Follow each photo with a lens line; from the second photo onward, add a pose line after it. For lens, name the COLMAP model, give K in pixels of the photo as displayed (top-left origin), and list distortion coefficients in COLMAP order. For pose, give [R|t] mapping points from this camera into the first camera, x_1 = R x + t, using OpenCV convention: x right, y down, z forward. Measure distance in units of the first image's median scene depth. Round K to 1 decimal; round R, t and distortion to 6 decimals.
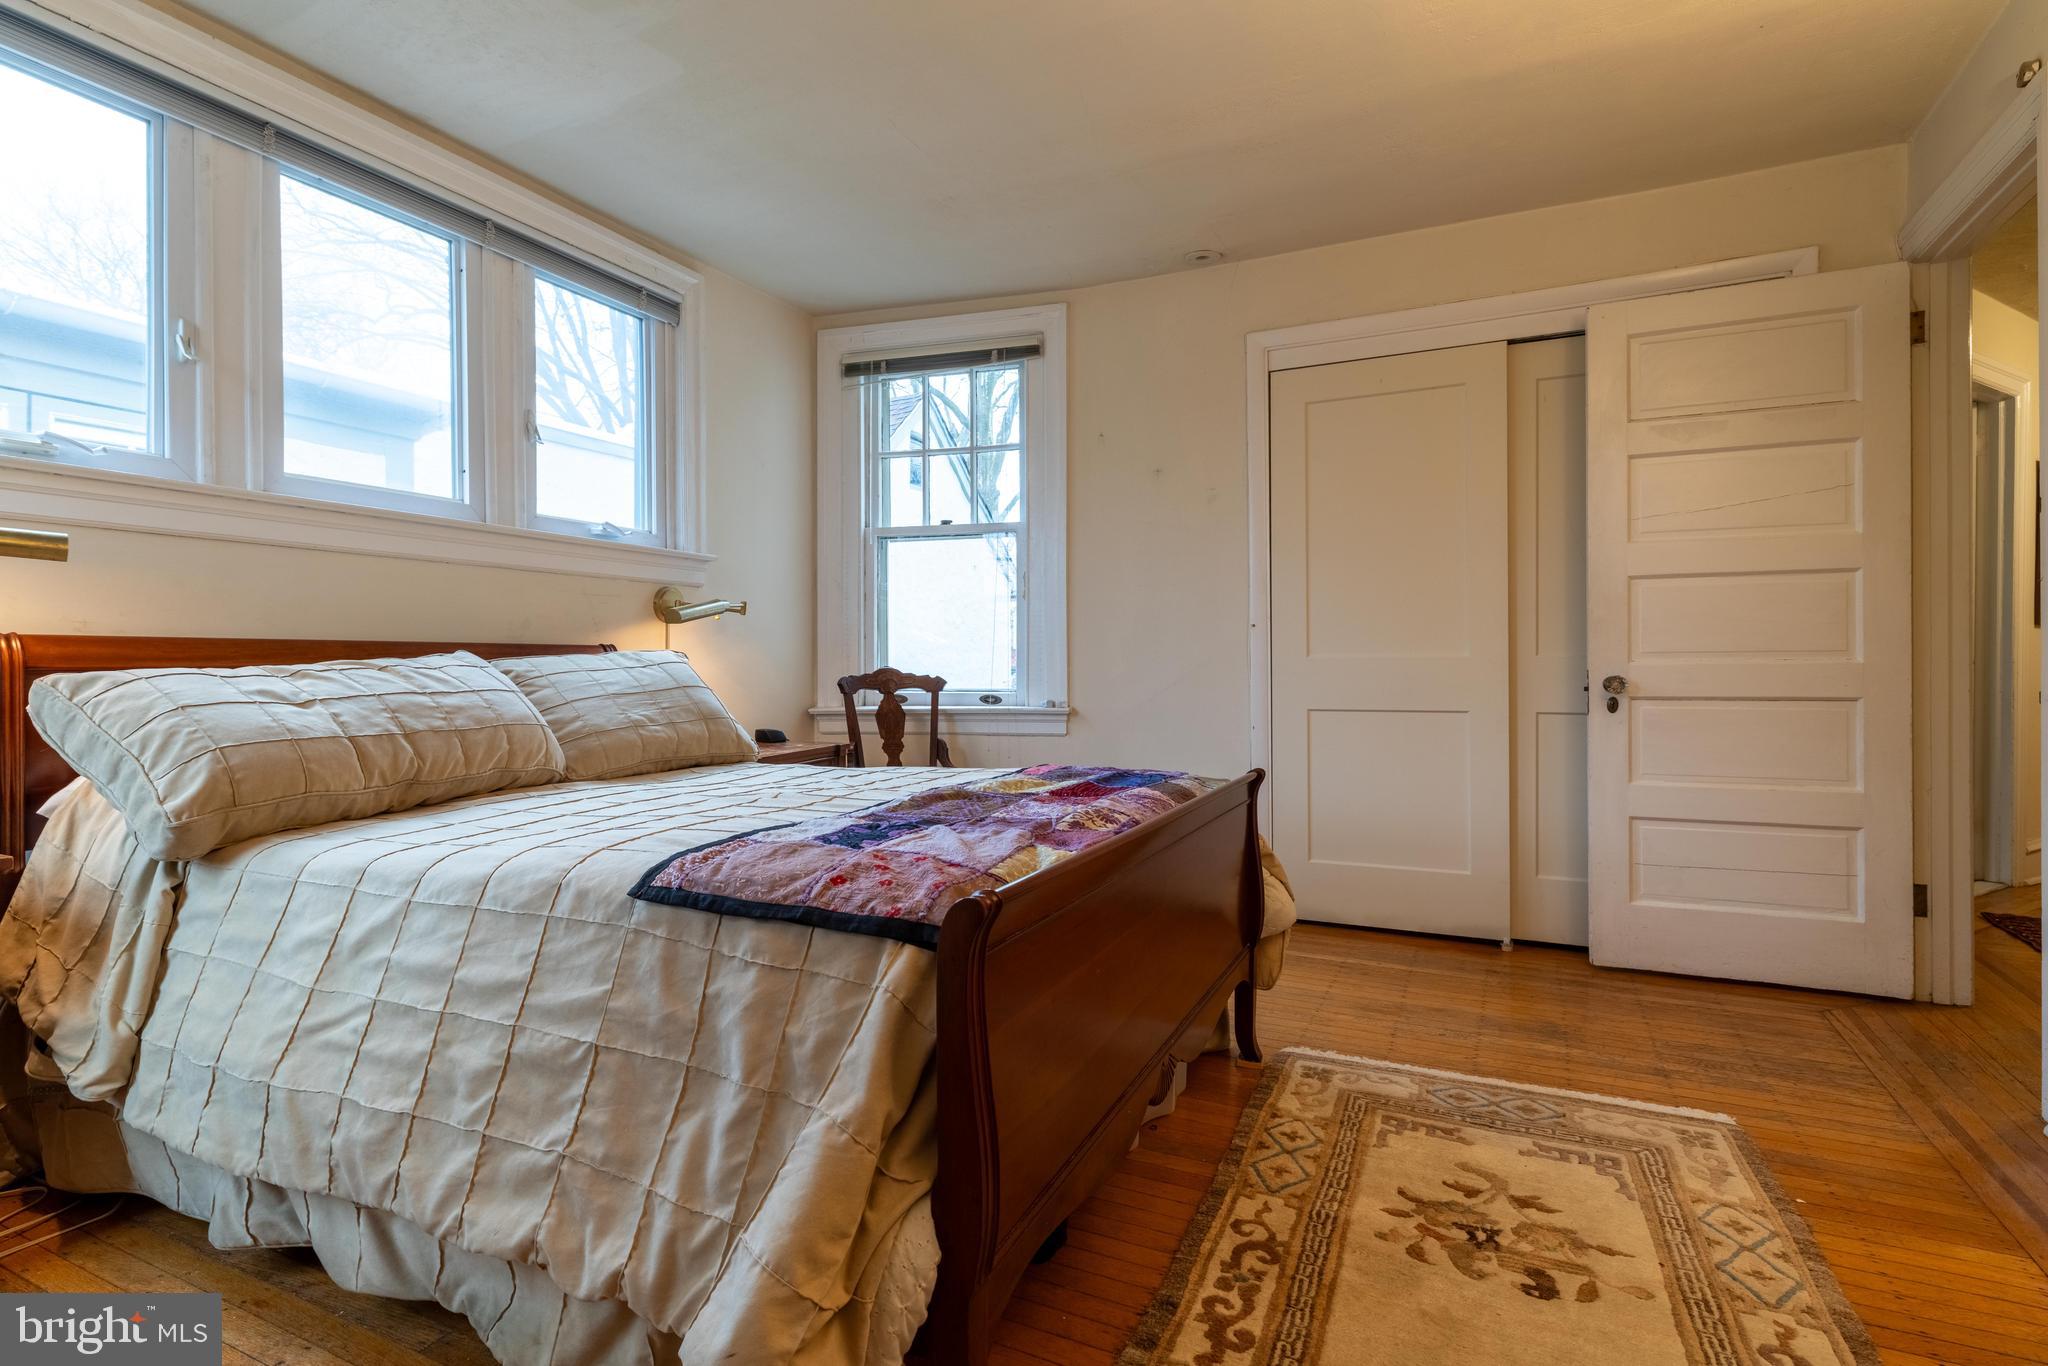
lens RADIAL K [[969.1, 0, 1041.3], [0, 969.1, 645.4], [0, 0, 1]] dist [-0.000166, -0.000122]
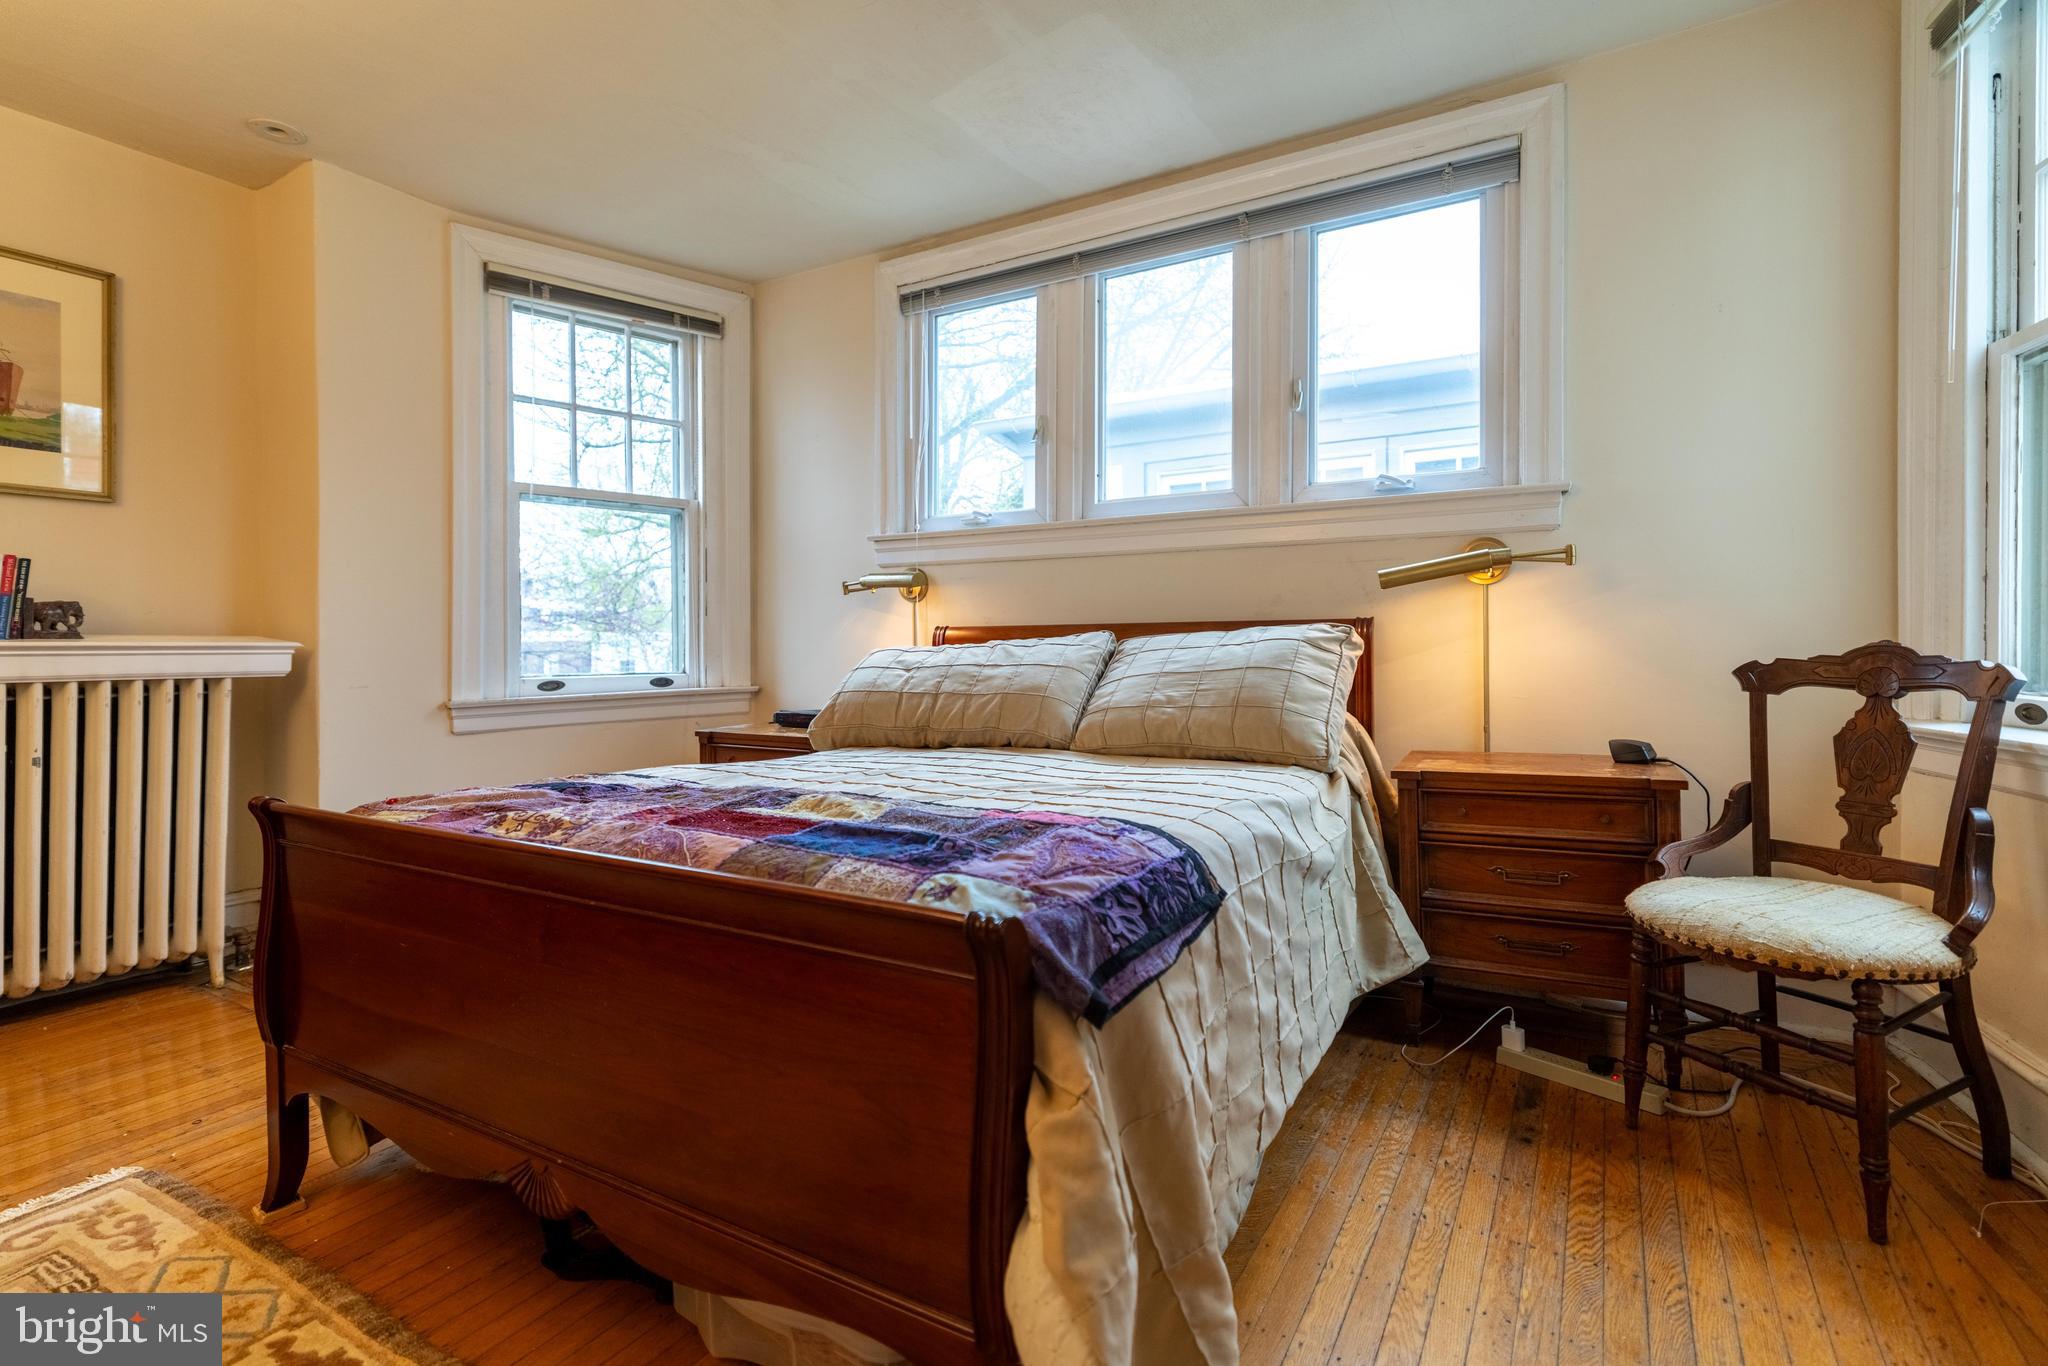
lens RADIAL K [[969.1, 0, 1041.3], [0, 969.1, 645.4], [0, 0, 1]] dist [-0.000166, -0.000122]
pose [[-0.095632, 0.003387, -0.995411, 0.444269], [0.024401, 0.999702, 0.001057, 0.017000], [0.995118, -0.024188, -0.095686, 0.791537]]
